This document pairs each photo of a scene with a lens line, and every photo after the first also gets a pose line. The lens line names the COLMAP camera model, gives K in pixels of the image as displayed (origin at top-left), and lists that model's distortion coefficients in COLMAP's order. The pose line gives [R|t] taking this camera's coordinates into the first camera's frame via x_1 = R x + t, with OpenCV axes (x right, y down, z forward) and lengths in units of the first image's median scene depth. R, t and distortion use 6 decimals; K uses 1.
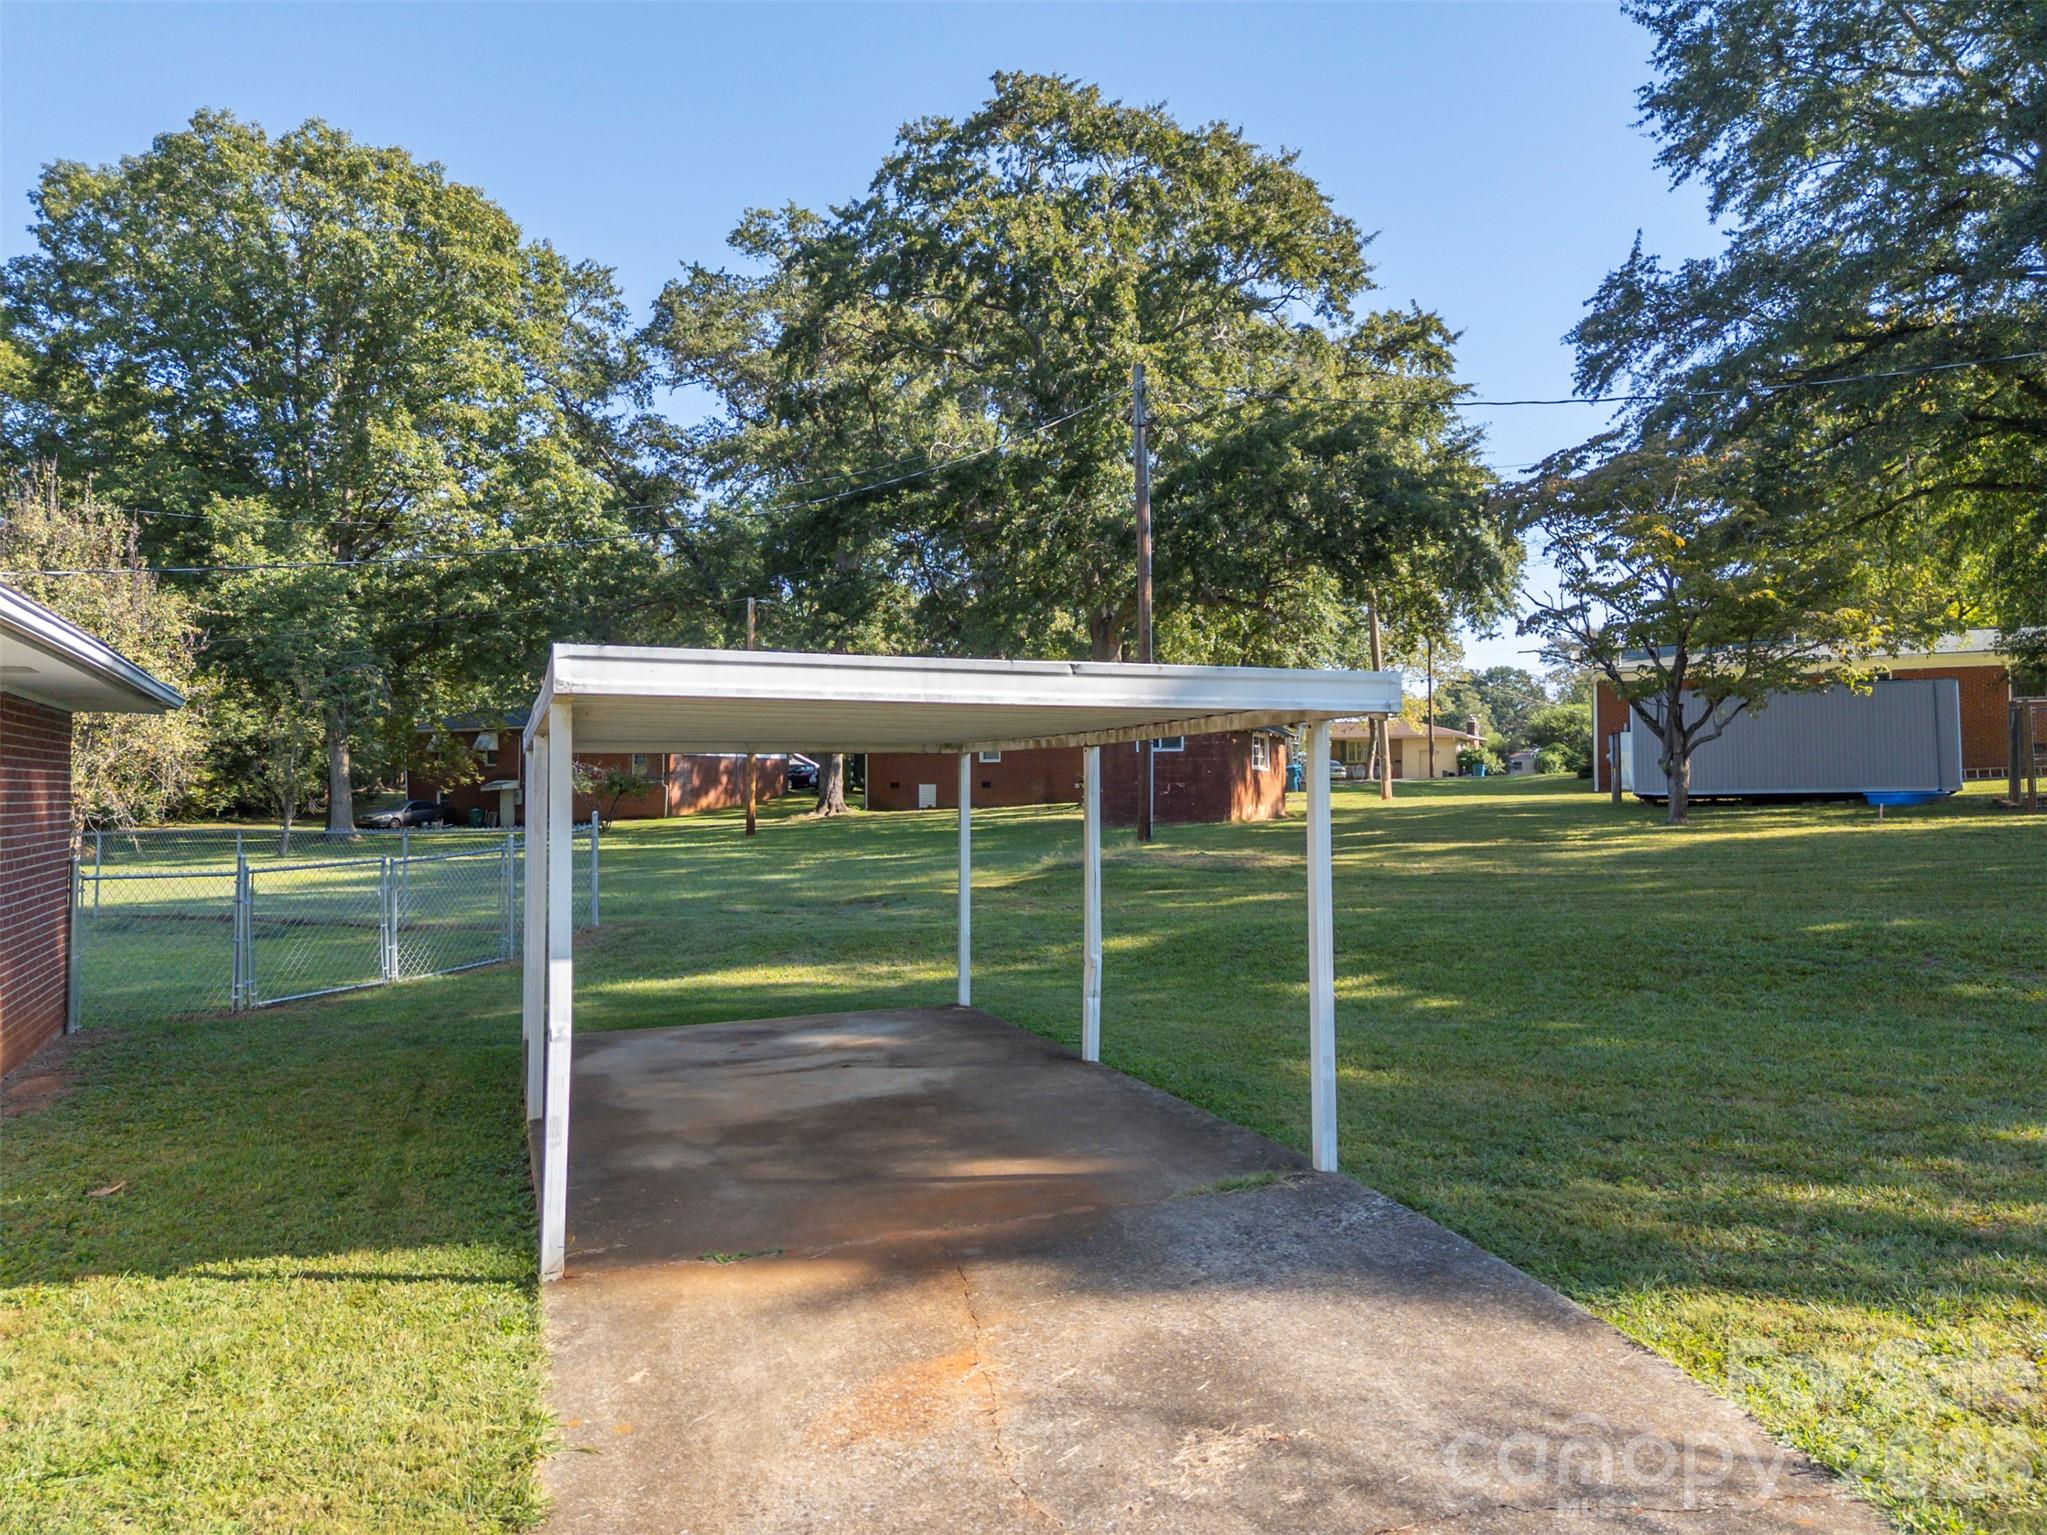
lens RADIAL K [[1522.5, 0, 1023.5], [0, 1522.5, 767.5], [0, 0, 1]] dist [0.060076, -0.054249]
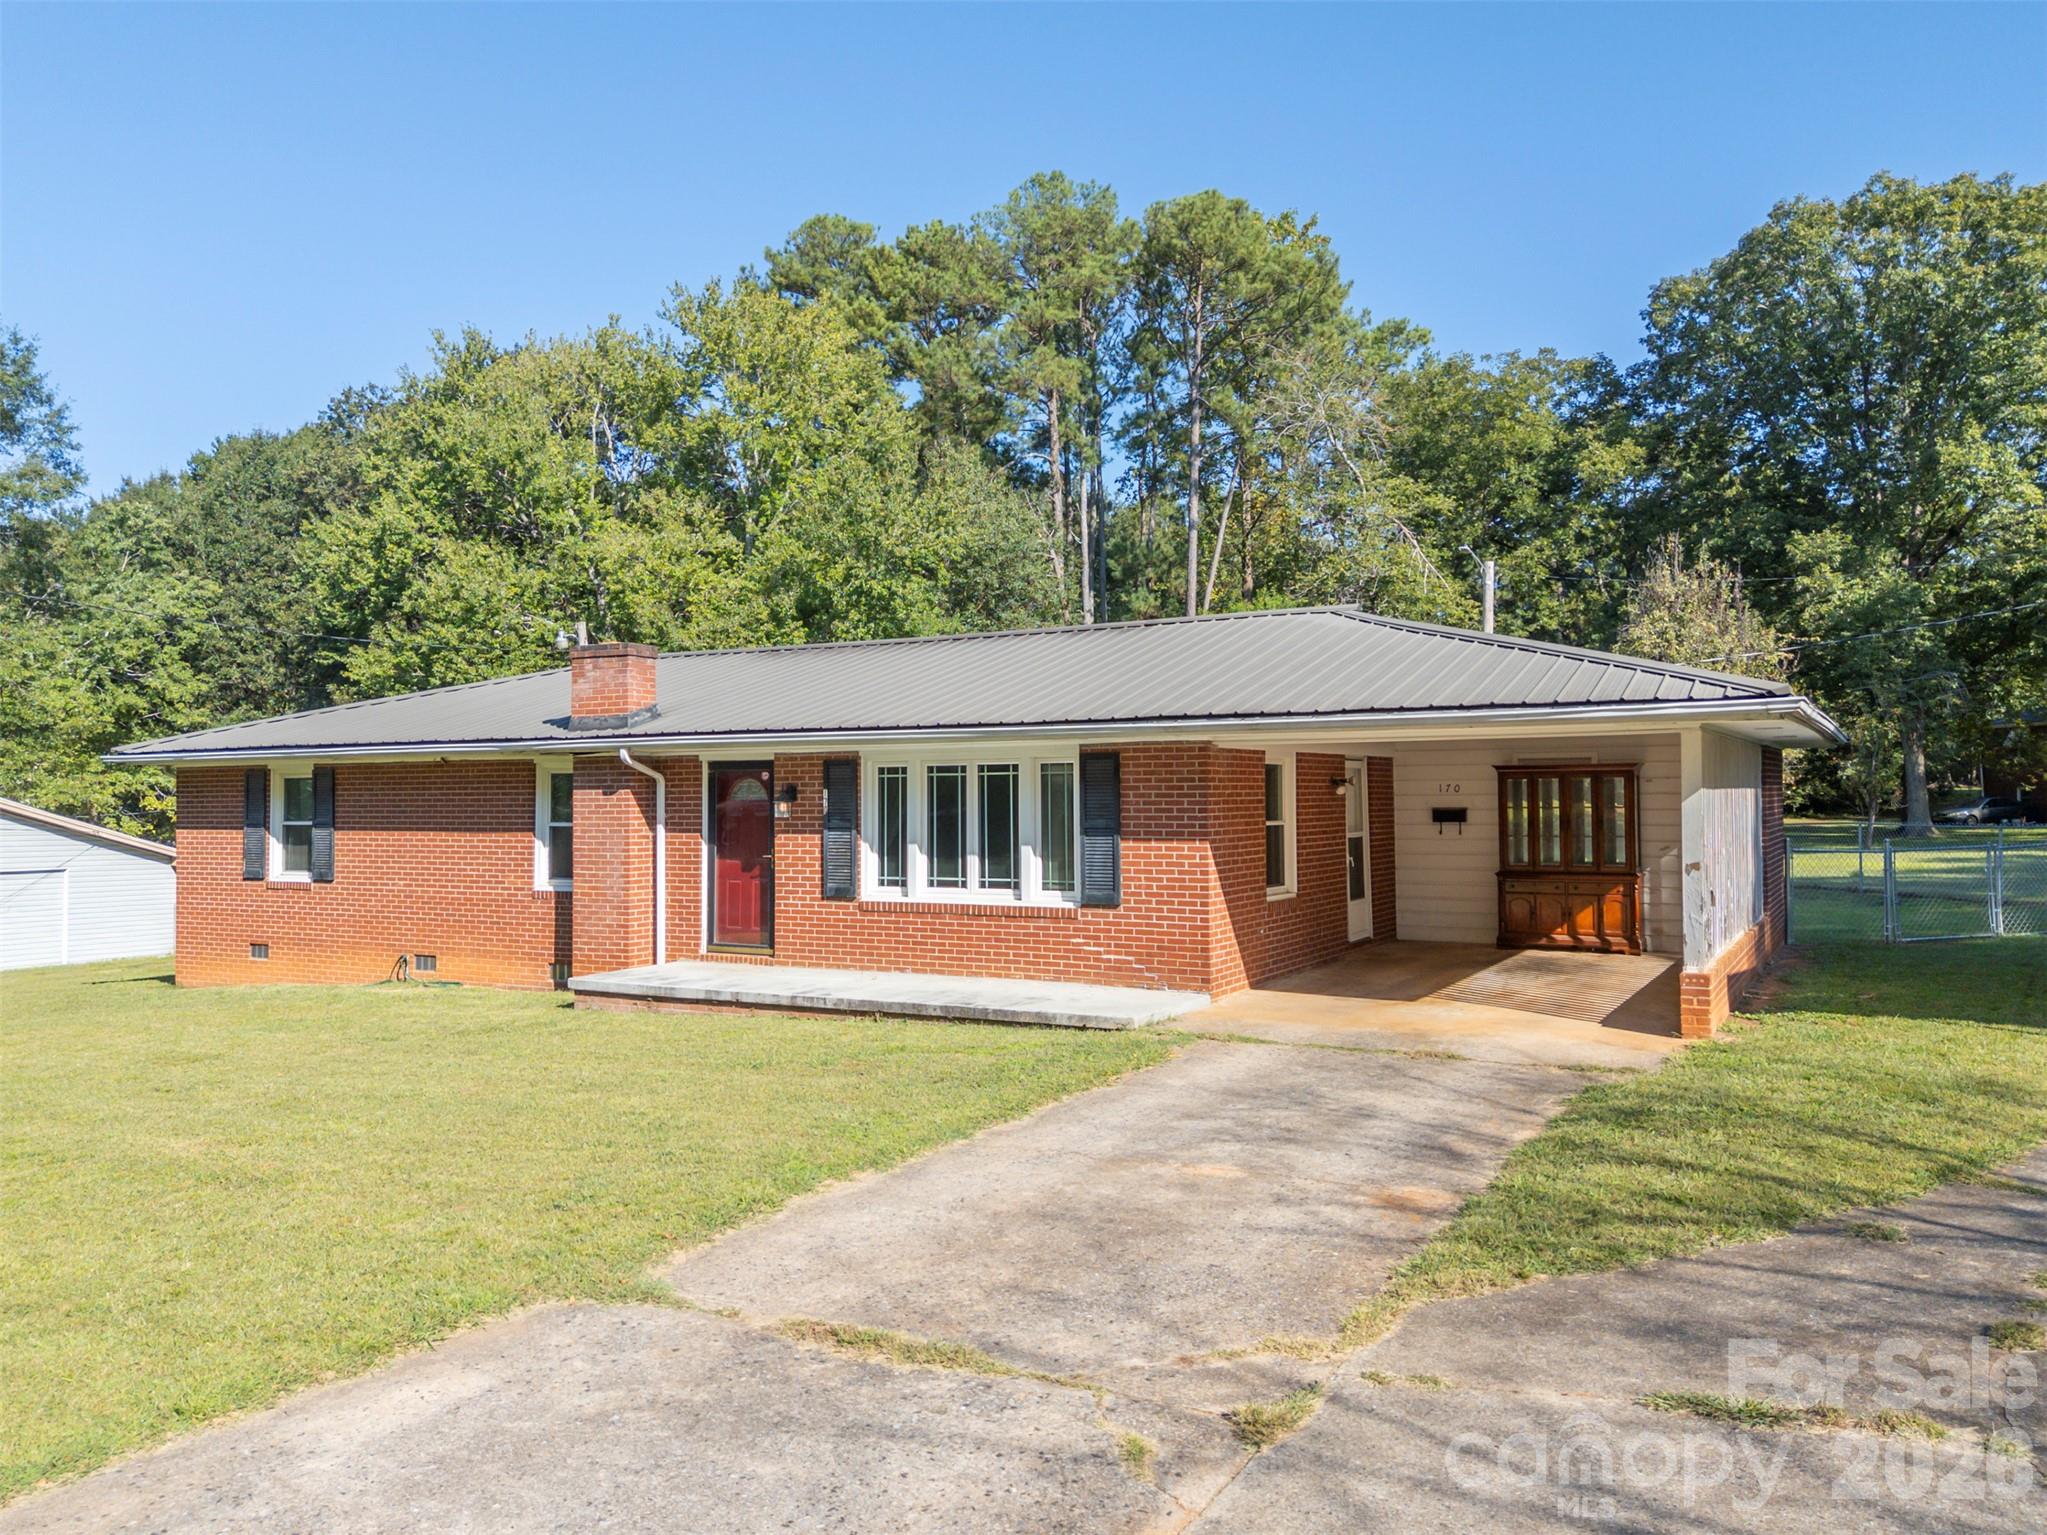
lens RADIAL K [[1522.5, 0, 1023.5], [0, 1522.5, 767.5], [0, 0, 1]] dist [0.060076, -0.054249]
pose [[0.595101, -0.022679, -0.803331, 0.050148], [0.024925, 0.999642, -0.009756, -0.005036], [0.803264, -0.014217, 0.595453, -0.143644]]
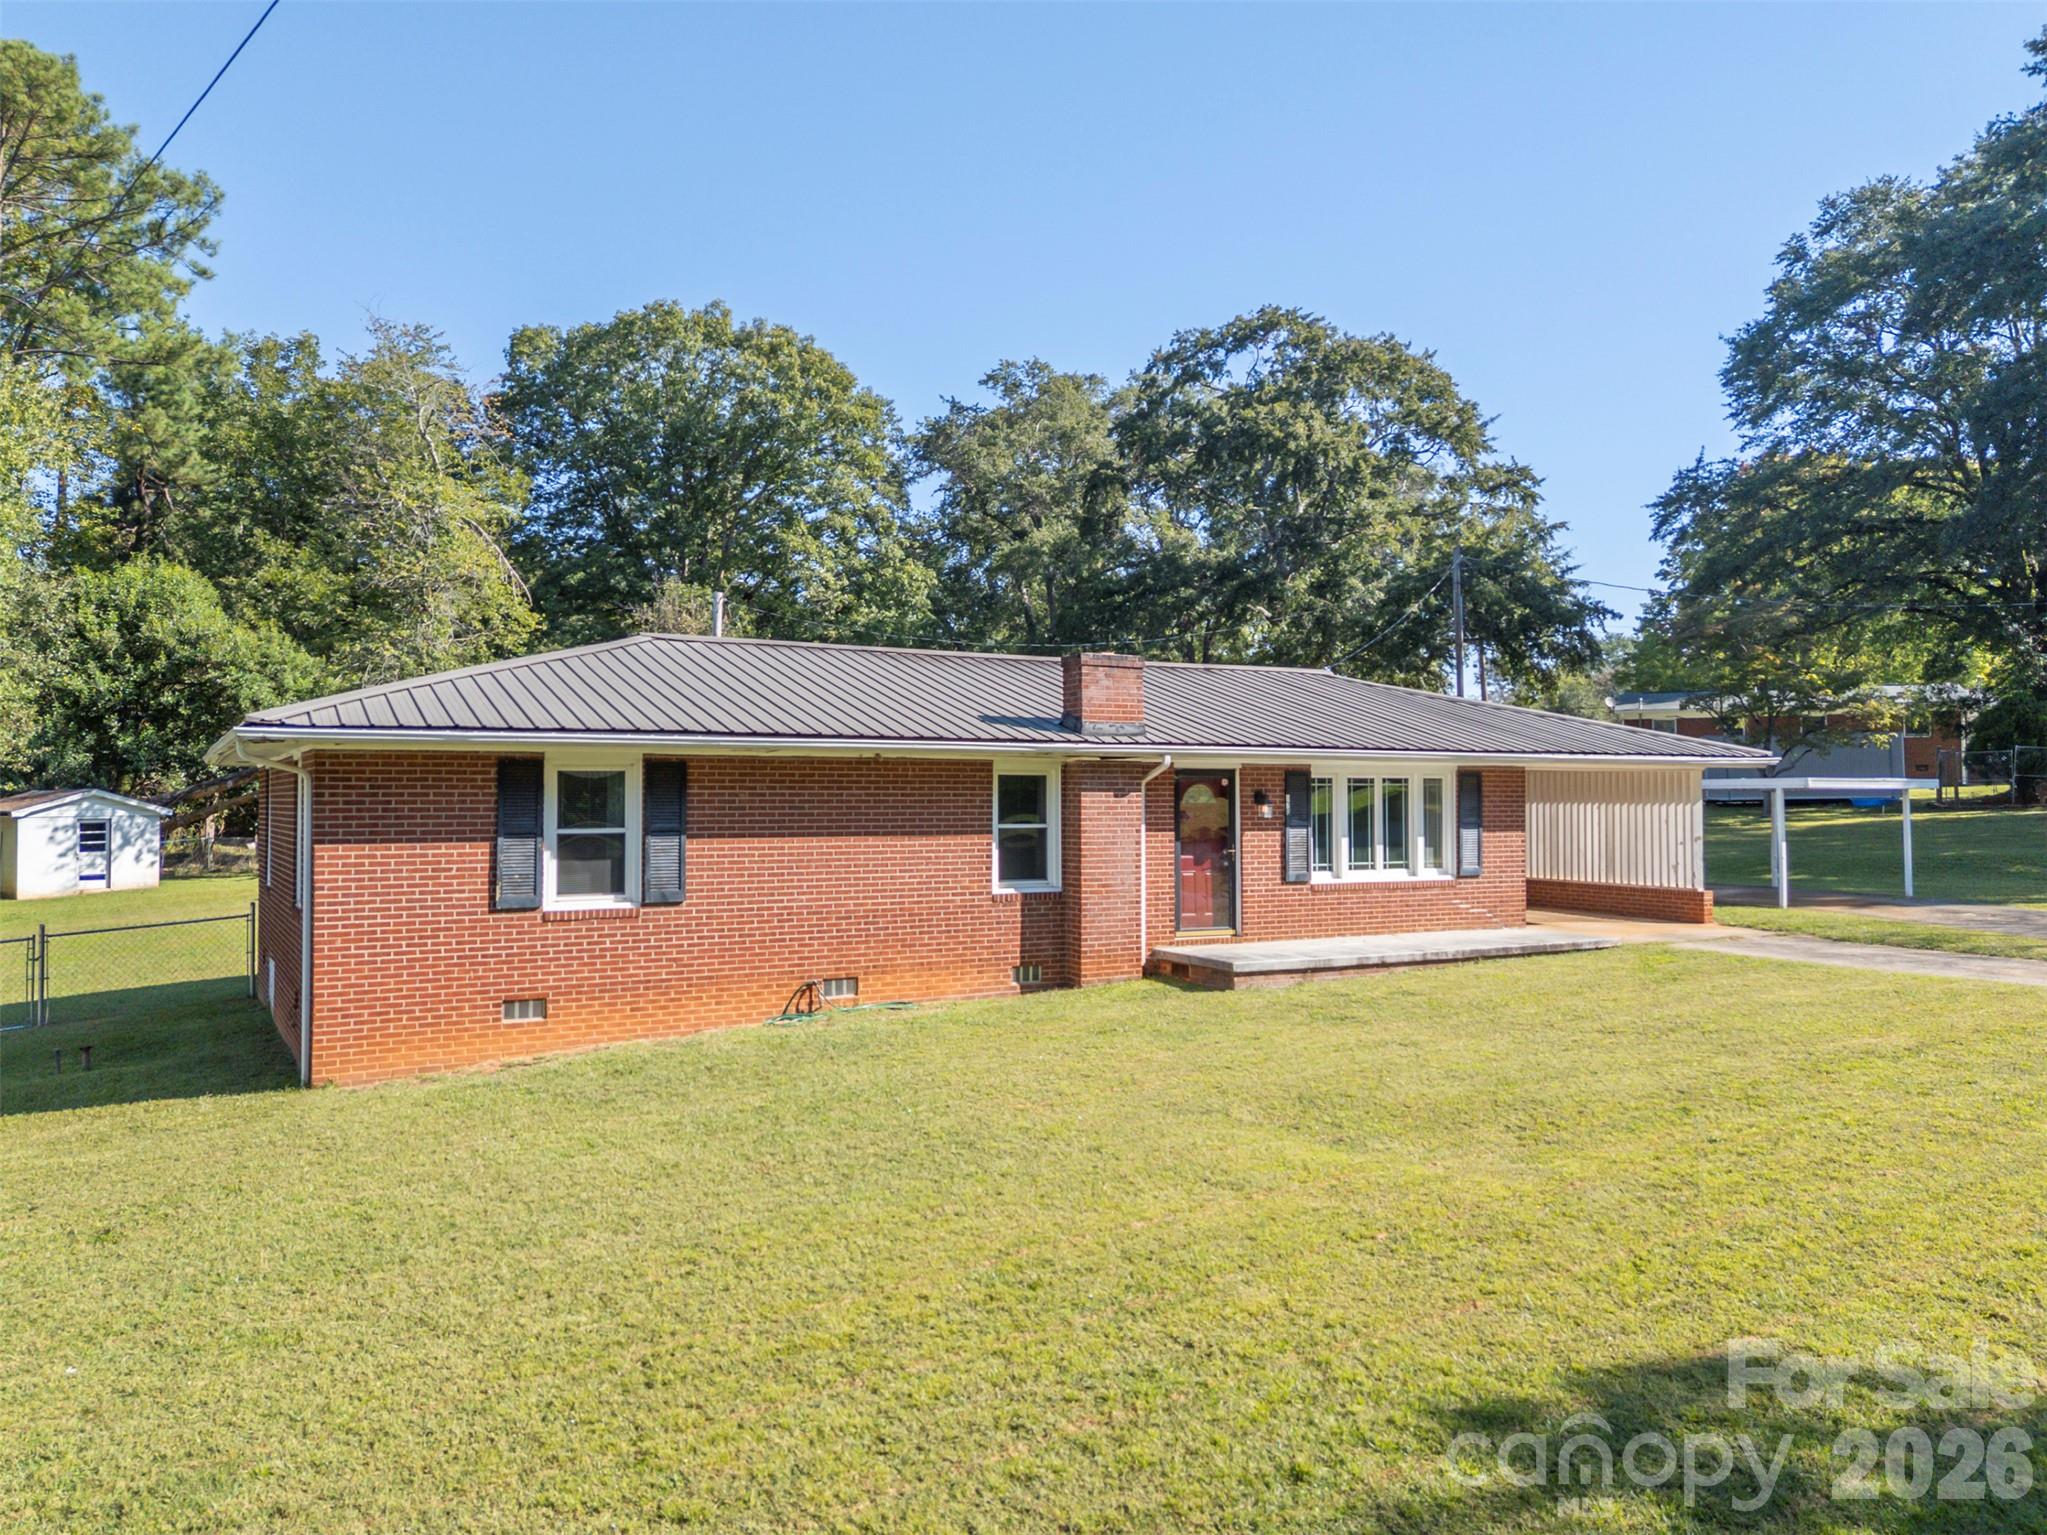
lens RADIAL K [[1491.2, 0, 1047.4], [0, 1491.2, 763.4], [0, 0, 1]] dist [0.065892, -0.057064]
pose [[0.994970, 0.000444, 0.100173, -0.312461], [-0.000289, 0.999999, -0.001565, -0.011715], [-0.100173, 0.001528, 0.994969, -0.352821]]
